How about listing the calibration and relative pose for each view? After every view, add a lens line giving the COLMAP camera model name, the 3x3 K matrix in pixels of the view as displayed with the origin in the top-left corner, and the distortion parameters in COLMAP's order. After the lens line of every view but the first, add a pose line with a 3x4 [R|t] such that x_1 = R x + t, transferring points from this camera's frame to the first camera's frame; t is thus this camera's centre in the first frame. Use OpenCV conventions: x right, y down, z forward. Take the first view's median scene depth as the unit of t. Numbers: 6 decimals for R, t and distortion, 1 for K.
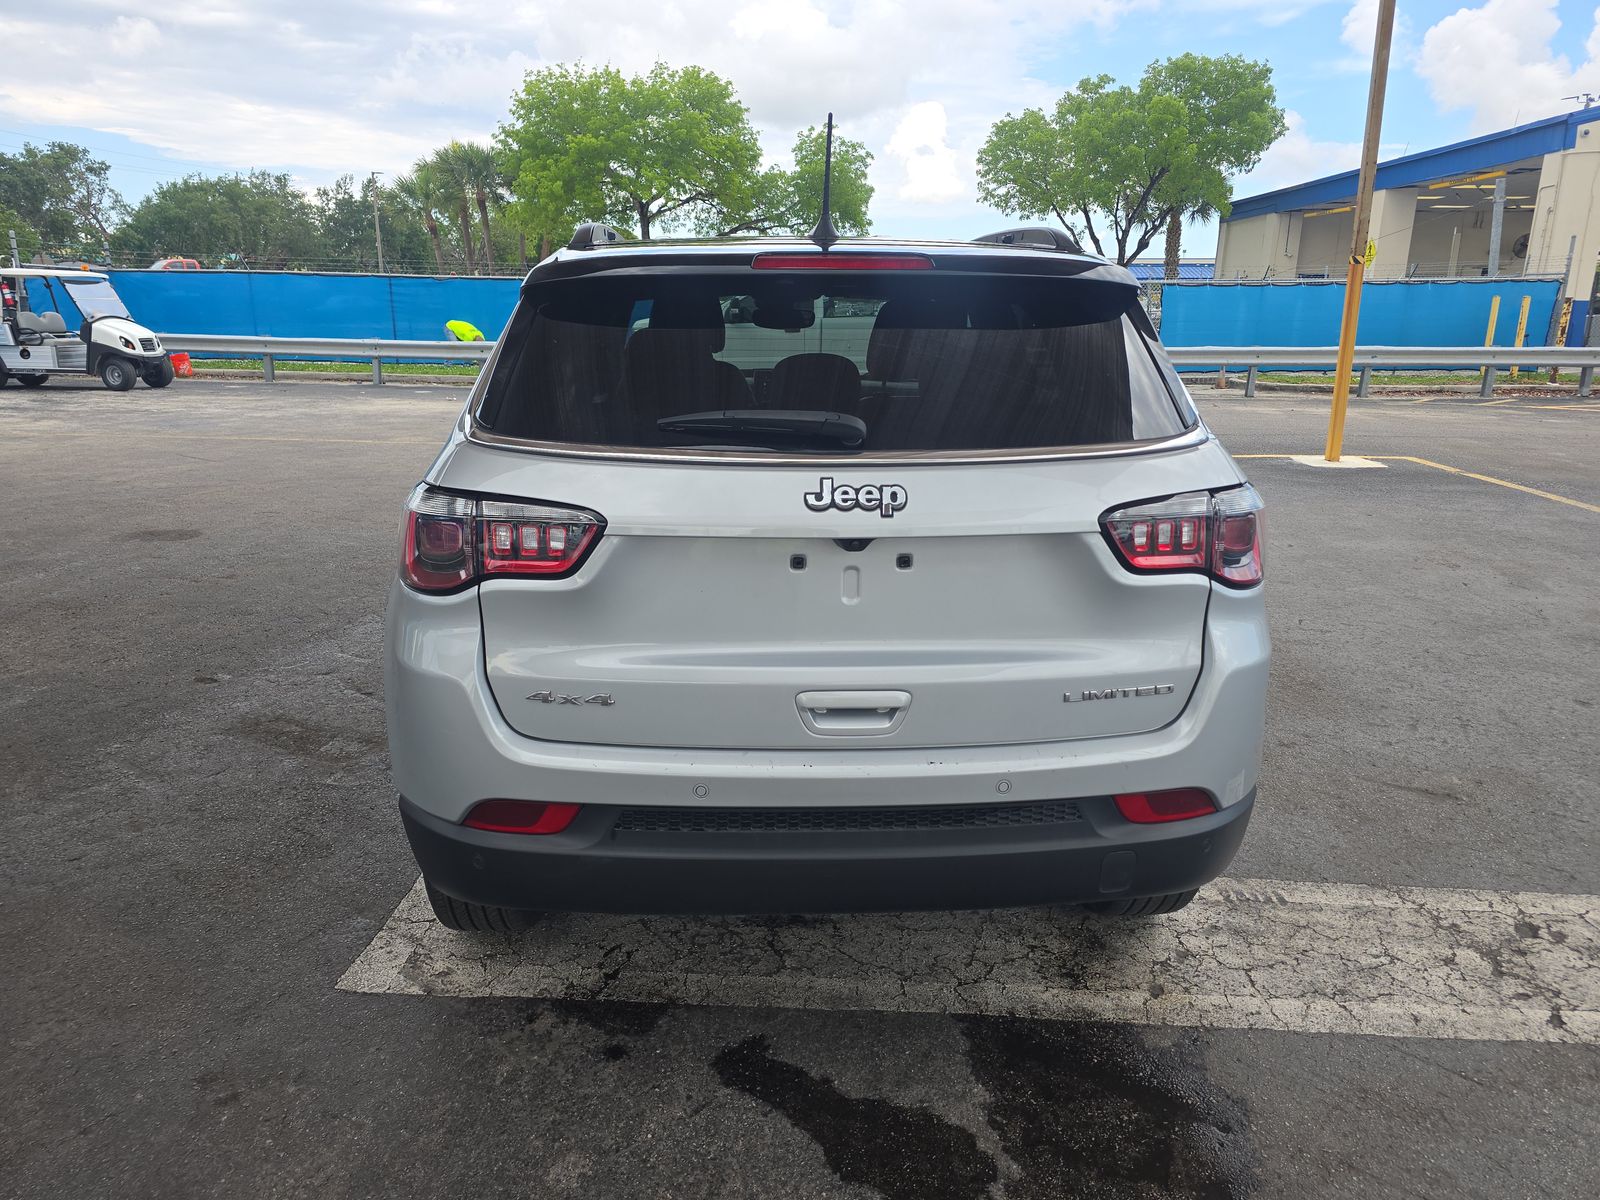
lens RADIAL K [[1082.5, 0, 795.2], [0, 1082.5, 606.6], [0, 0, 1]] dist [0.049069, -0.038098]
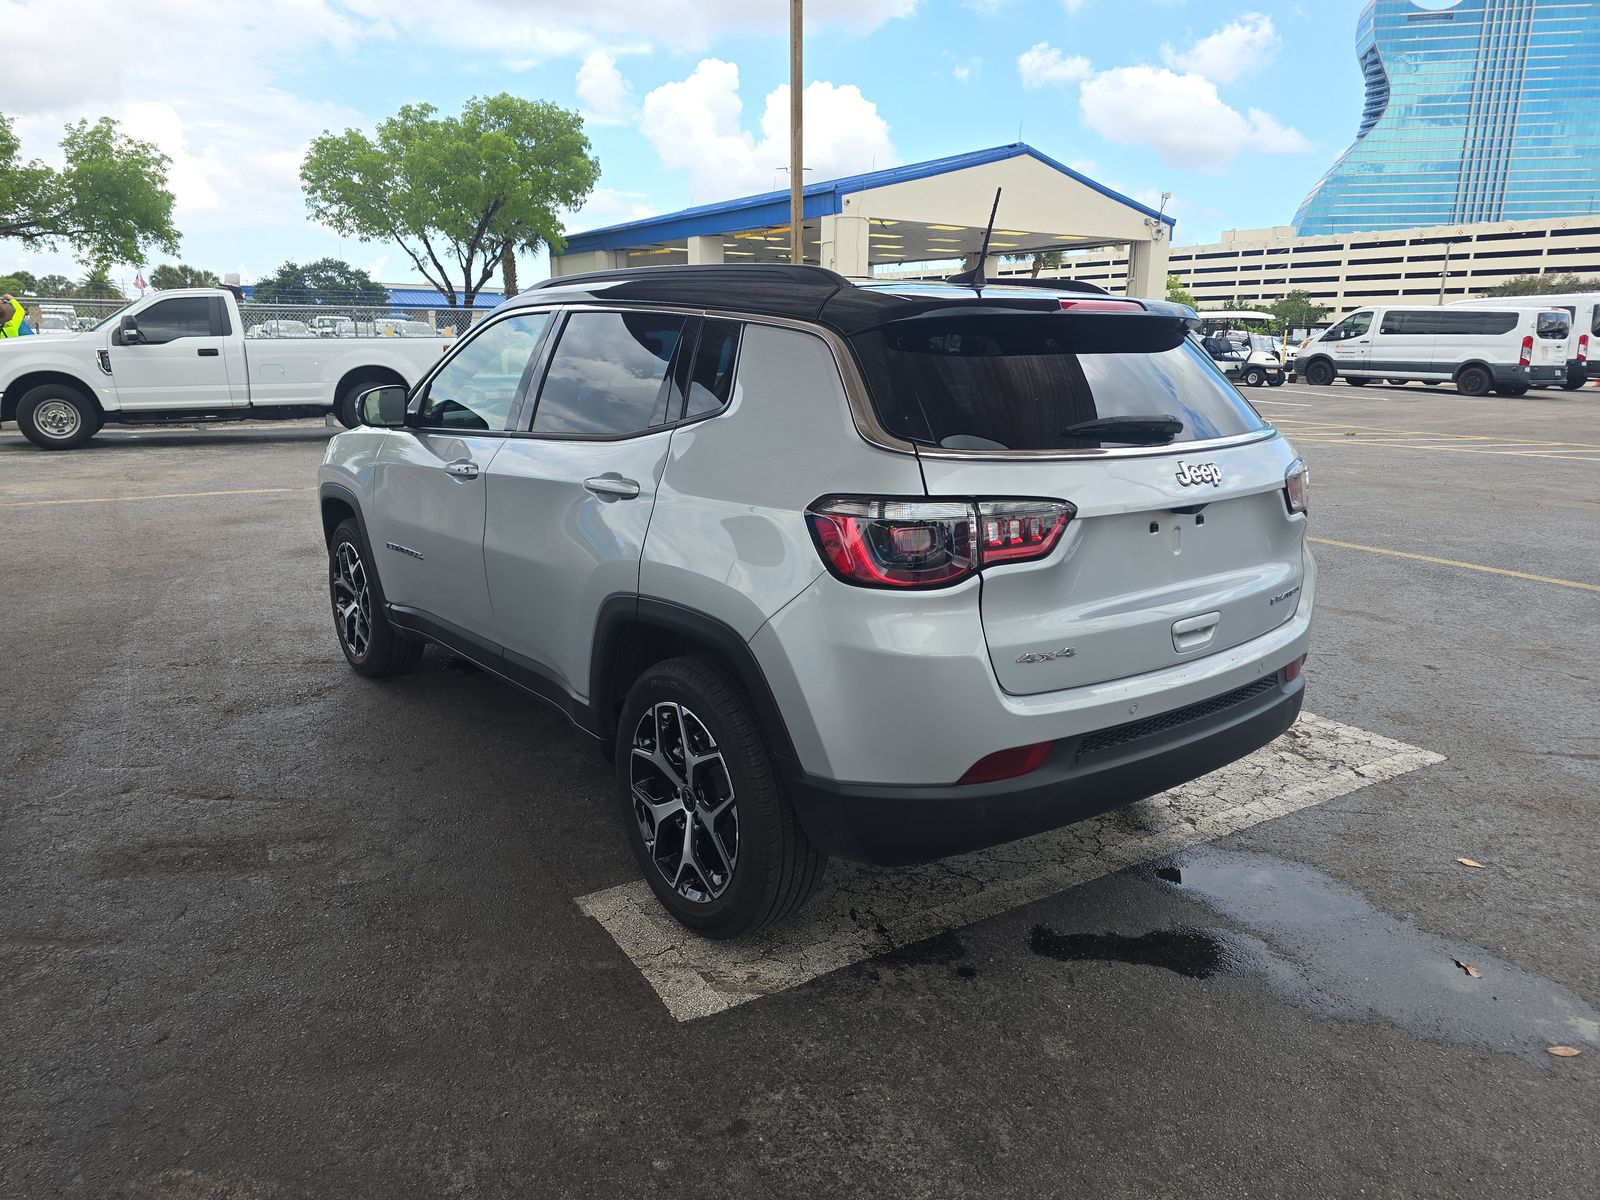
lens RADIAL K [[1082.5, 0, 800.5], [0, 1082.5, 606.4], [0, 0, 1]] dist [0.049069, -0.038098]
pose [[0.817524, -0.137235, 0.559304, -0.062256], [0.149825, 0.988432, 0.023532, -0.002323], [-0.556064, 0.064560, 0.828628, 0.007155]]
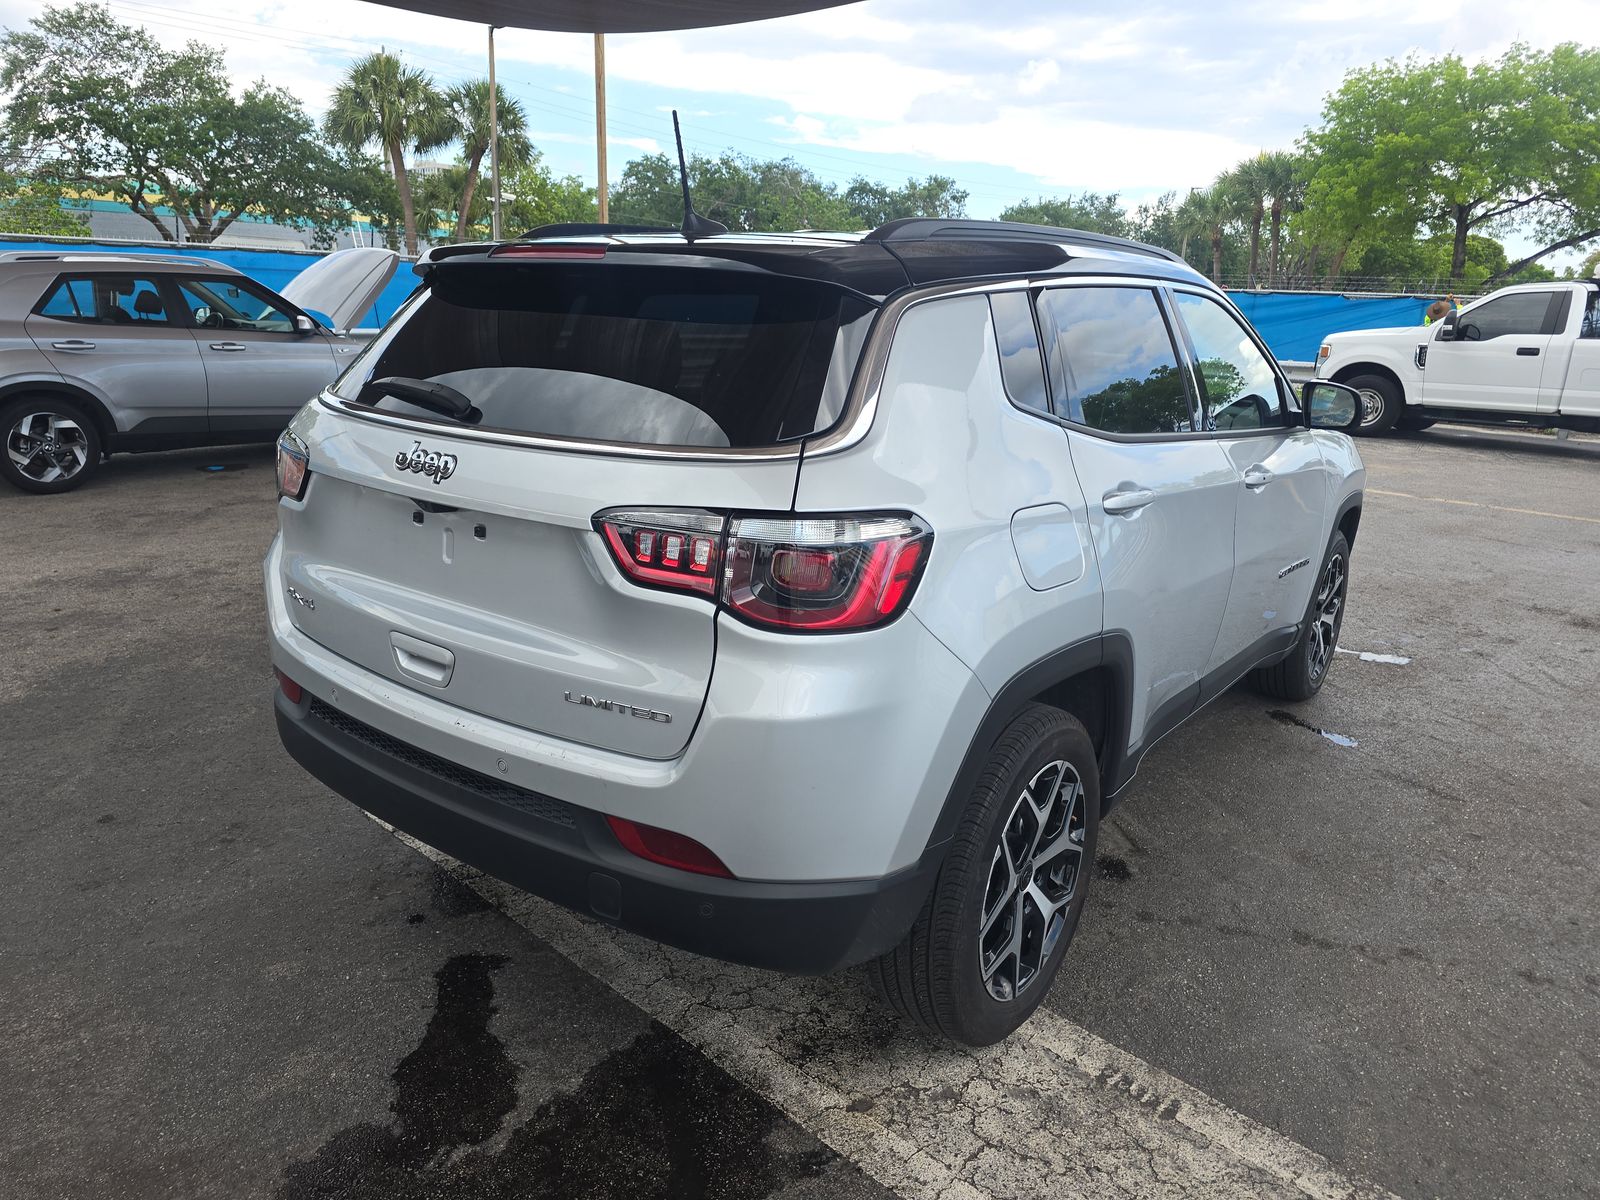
lens RADIAL K [[1082.5, 0, 794.2], [0, 1082.5, 601.9], [0, 0, 1]] dist [0.049069, -0.038098]
pose [[0.764026, 0.193466, -0.615496, 0.055514], [-0.203242, 0.977583, 0.054990, -0.005254], [0.612337, 0.083080, 0.786219, 0.019801]]
